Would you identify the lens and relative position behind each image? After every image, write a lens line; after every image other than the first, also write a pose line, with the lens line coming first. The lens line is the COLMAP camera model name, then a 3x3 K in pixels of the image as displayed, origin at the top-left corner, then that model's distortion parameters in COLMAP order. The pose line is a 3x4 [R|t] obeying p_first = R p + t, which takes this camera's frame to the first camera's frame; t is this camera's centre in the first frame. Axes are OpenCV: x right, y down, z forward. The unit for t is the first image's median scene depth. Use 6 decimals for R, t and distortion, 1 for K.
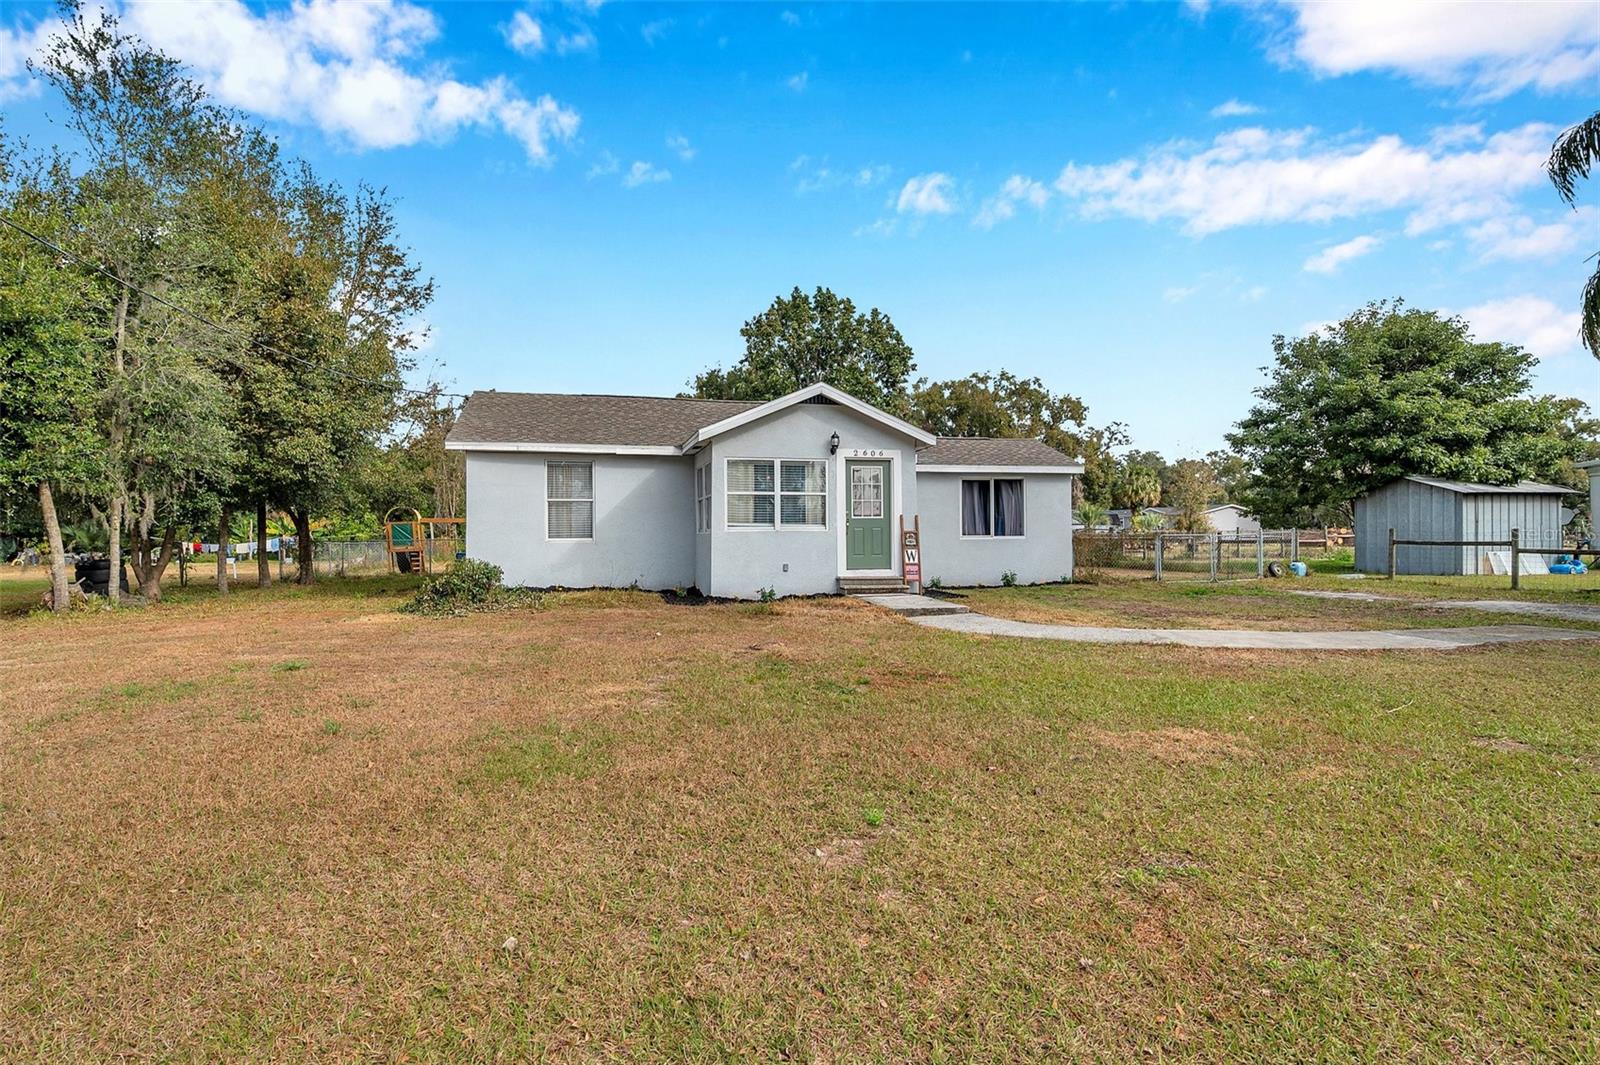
lens RADIAL K [[812.5, 0, 806.8], [0, 812.5, 532.7], [0, 0, 1]] dist [0.002024, 0.000336]
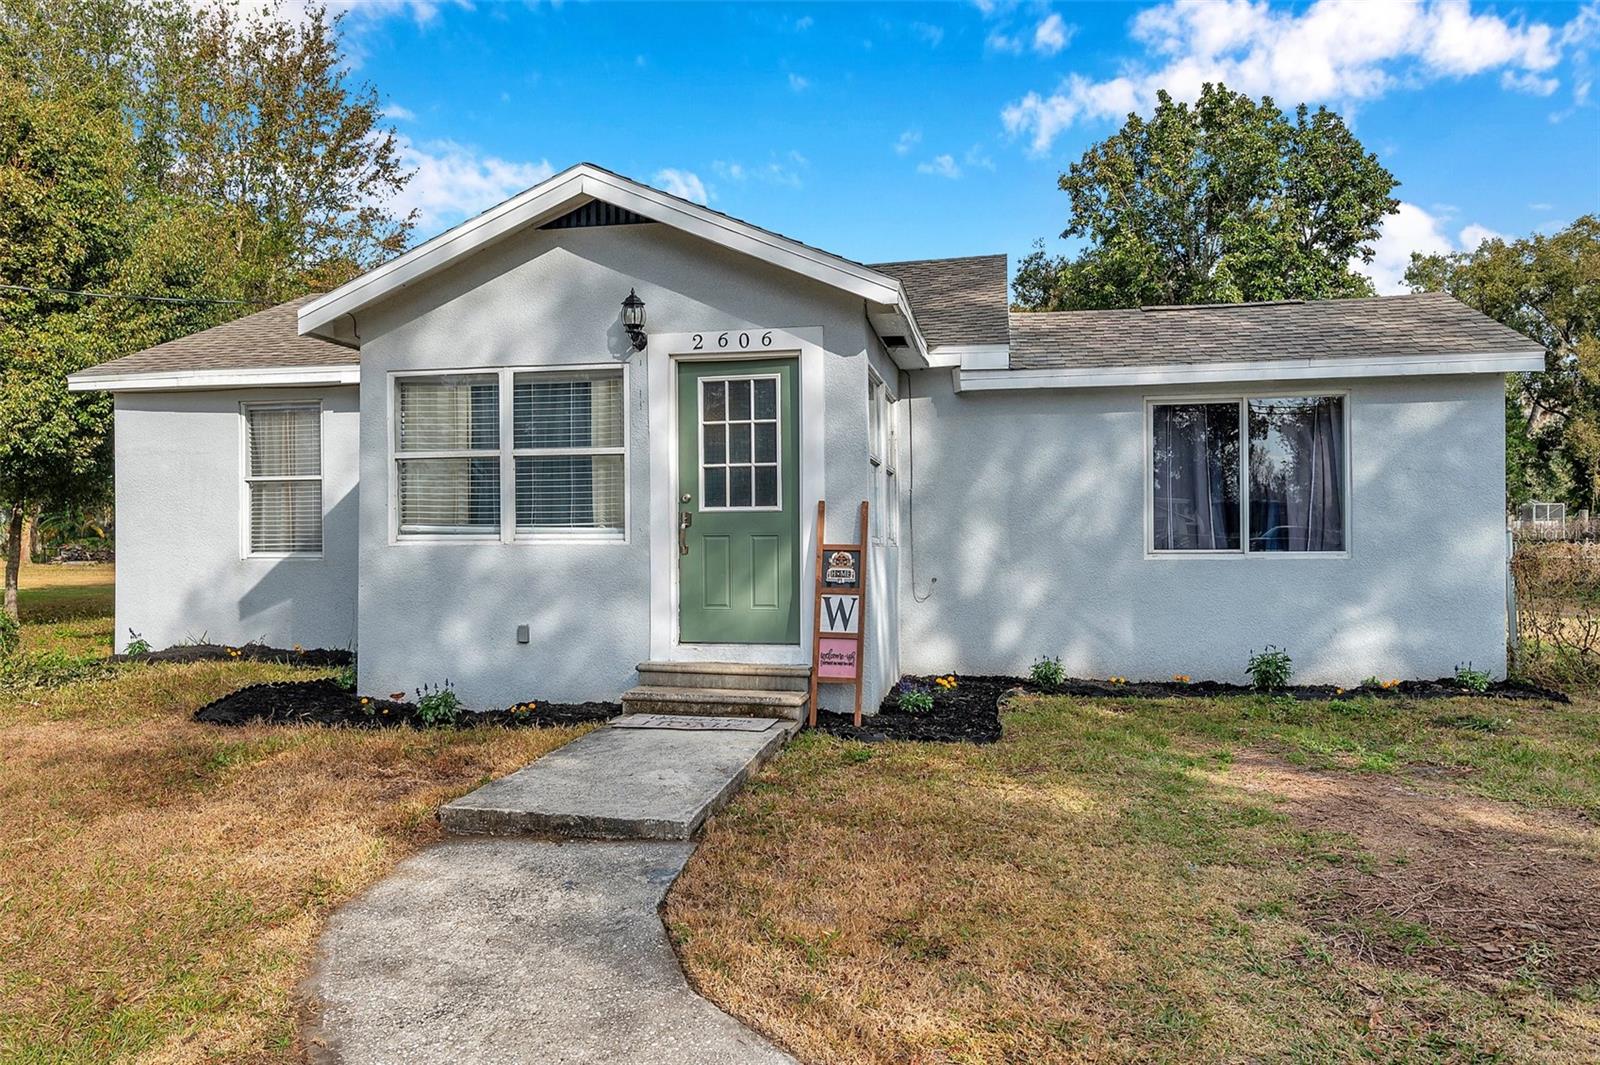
lens RADIAL K [[1132.8, 0, 800.0], [0, 1132.8, 532.5], [0, 0, 1]] dist [-0.002352, -0.000944]
pose [[0.895604, 0.001739, -0.444849, 0.319717], [0.003536, 0.999933, 0.011027, -0.012599], [0.444838, -0.011449, 0.895538, 0.503384]]
